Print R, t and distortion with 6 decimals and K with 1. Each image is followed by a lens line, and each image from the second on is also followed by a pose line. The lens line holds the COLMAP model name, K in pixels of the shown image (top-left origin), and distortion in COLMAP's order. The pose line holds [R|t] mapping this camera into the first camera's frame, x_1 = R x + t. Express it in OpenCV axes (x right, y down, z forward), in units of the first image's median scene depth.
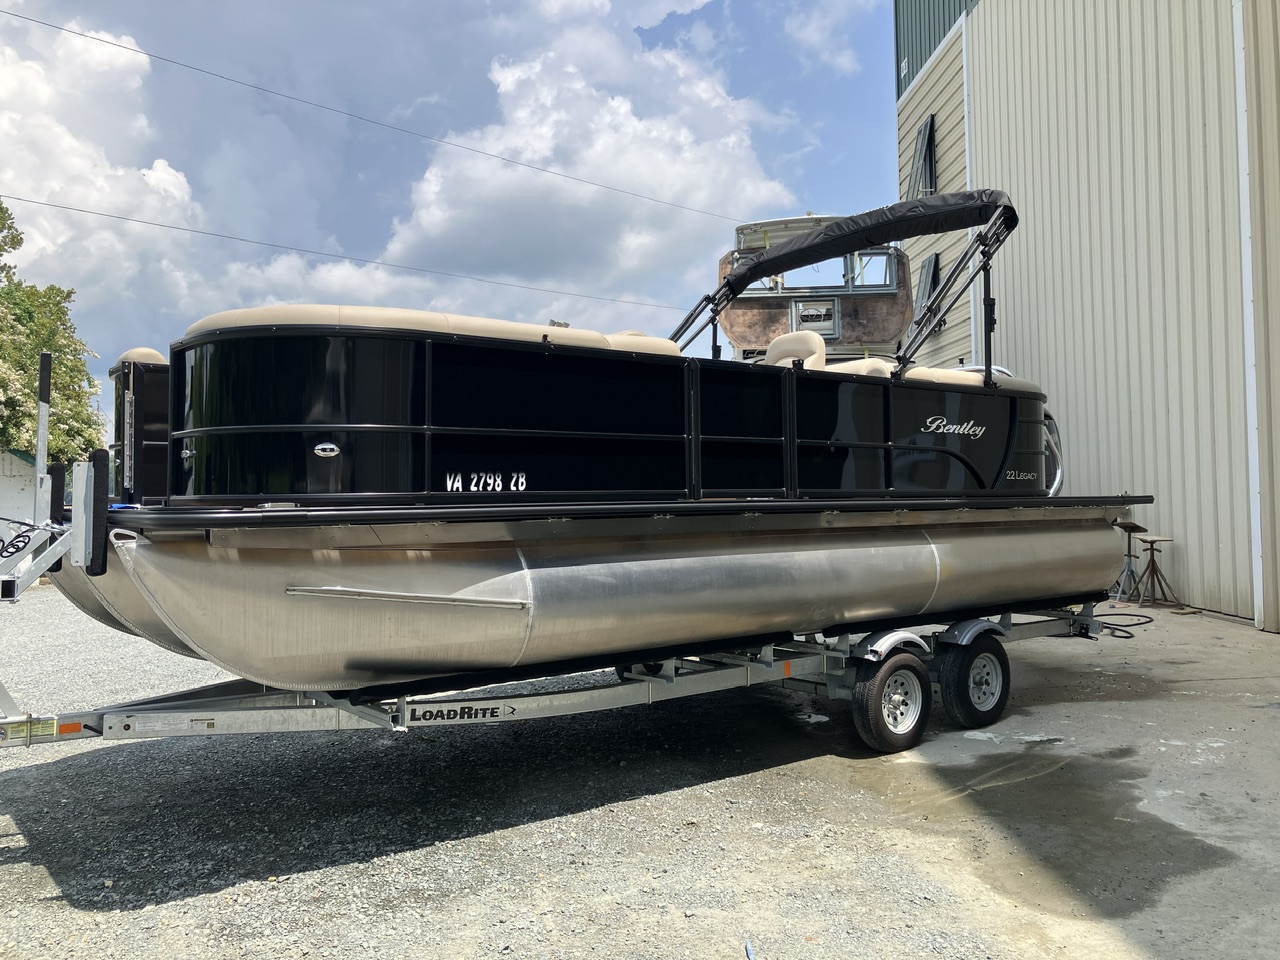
lens RADIAL K [[1056.3, 0, 654.2], [0, 1056.3, 480.7], [0, 0, 1]] dist [0.010915, 0.003945]
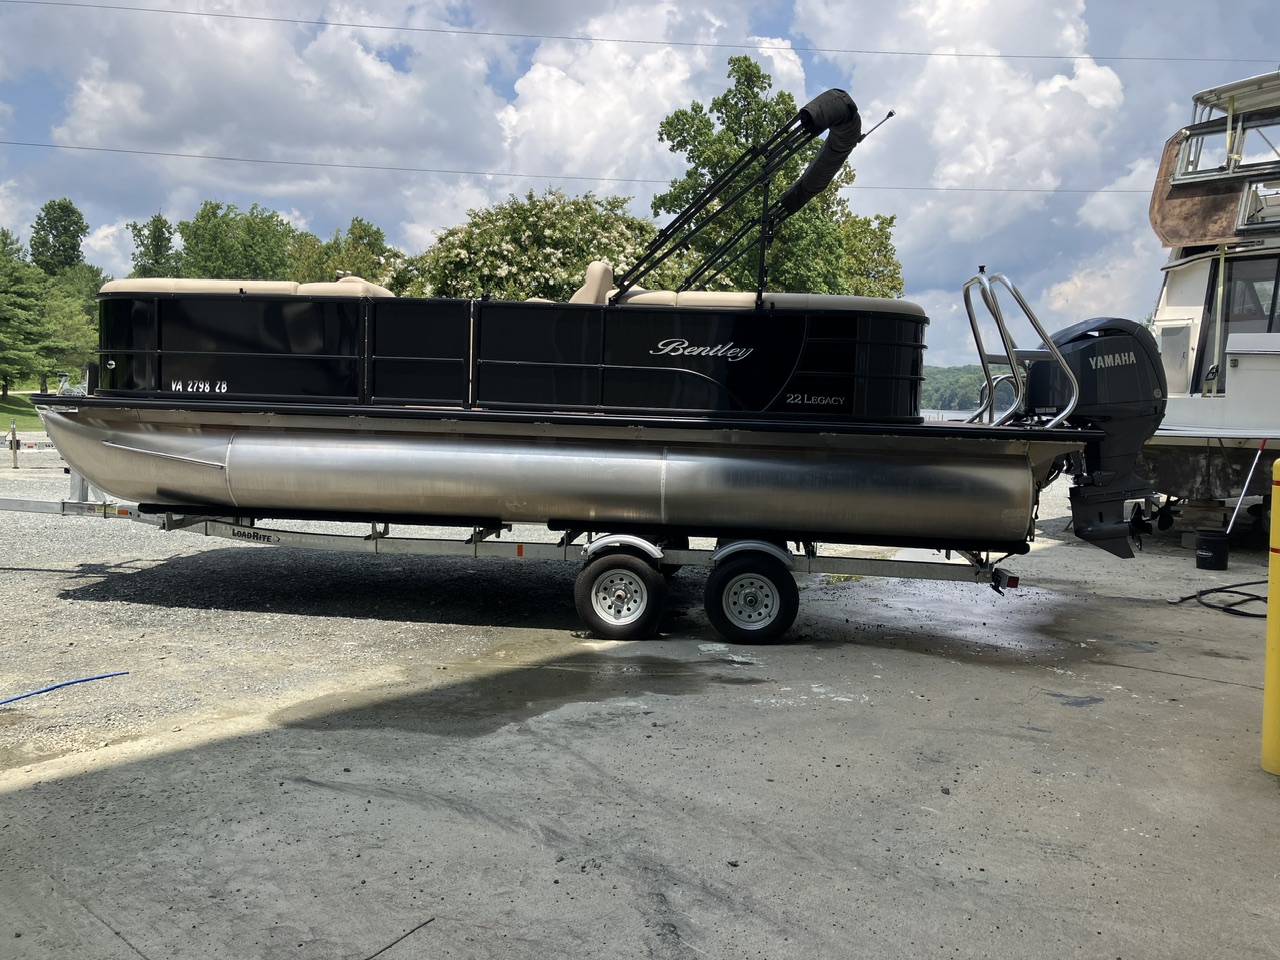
lens RADIAL K [[1056.3, 0, 654.2], [0, 1056.3, 480.7], [0, 0, 1]] dist [0.010915, 0.003945]
pose [[0.716748, 0.091151, -0.691349, 0.988783], [-0.029770, 0.994516, 0.100258, -0.025555], [0.696696, -0.051278, 0.715531, 0.226831]]
